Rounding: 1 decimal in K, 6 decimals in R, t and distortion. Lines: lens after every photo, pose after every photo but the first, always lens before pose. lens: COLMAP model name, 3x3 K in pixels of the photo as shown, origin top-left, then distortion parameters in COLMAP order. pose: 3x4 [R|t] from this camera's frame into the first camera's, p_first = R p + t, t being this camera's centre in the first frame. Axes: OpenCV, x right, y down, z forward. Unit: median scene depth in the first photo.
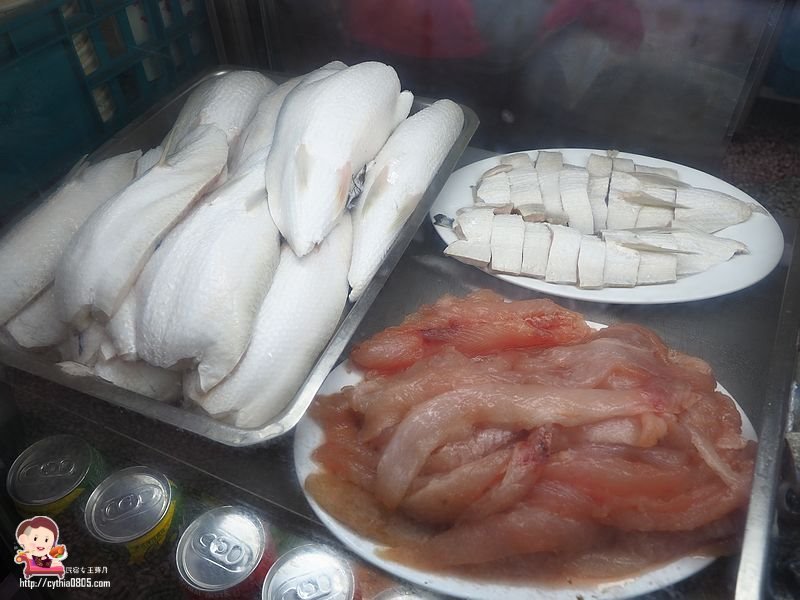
lens RADIAL K [[641.9, 0, 403.0], [0, 641.9, 300.3], [0, 0, 1]] dist [-0.004698, -0.005812]
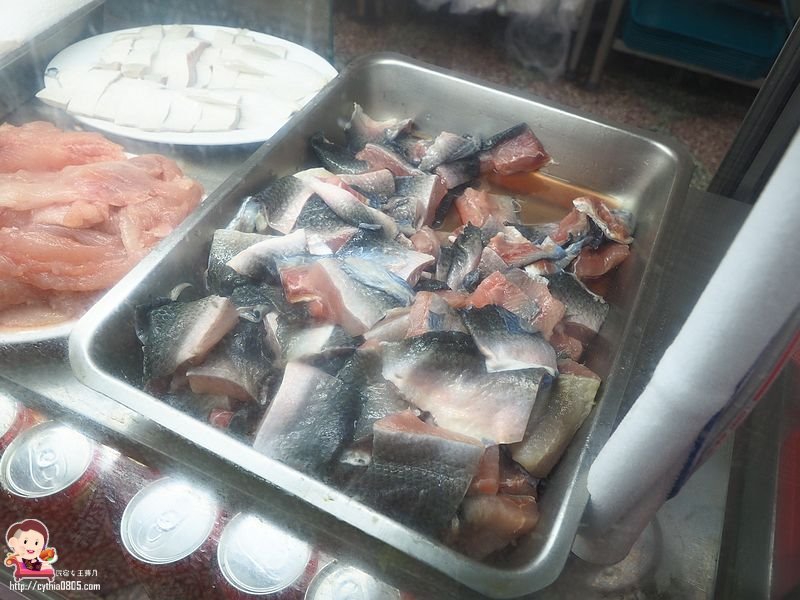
lens RADIAL K [[641.9, 0, 400.4], [0, 641.9, 302.1], [0, 0, 1]] dist [-0.004698, -0.005812]
pose [[0.997065, 0.047156, 0.060308, 0.822356], [-0.050803, 0.996878, 0.060441, 0.235129], [-0.057270, -0.063327, 0.996348, -0.232320]]
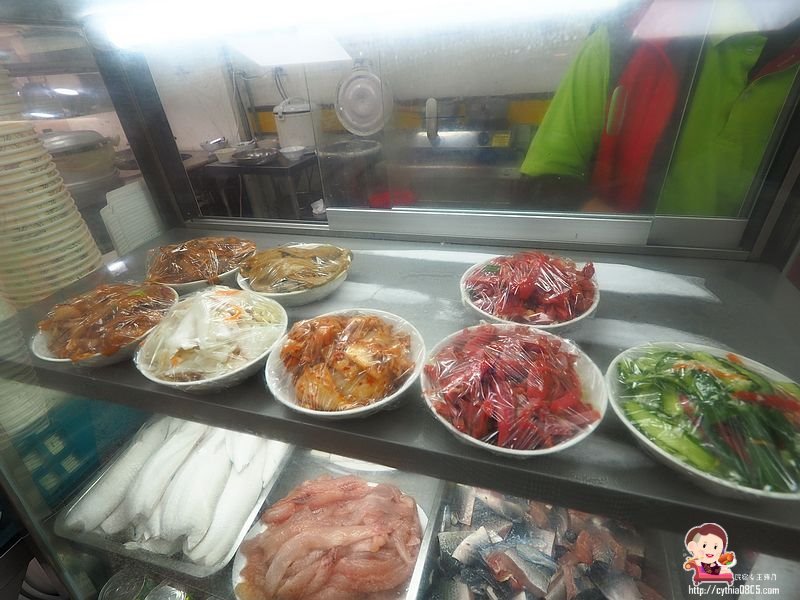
lens RADIAL K [[392.2, 0, 400.0], [0, 392.2, 302.4], [0, 0, 1]] dist [-0.006667, 0.000378]
pose [[0.990766, -0.101157, 0.090278, 0.382589], [0.119572, 0.965799, -0.230077, -0.291185], [-0.063917, 0.238747, 0.968976, -0.586907]]
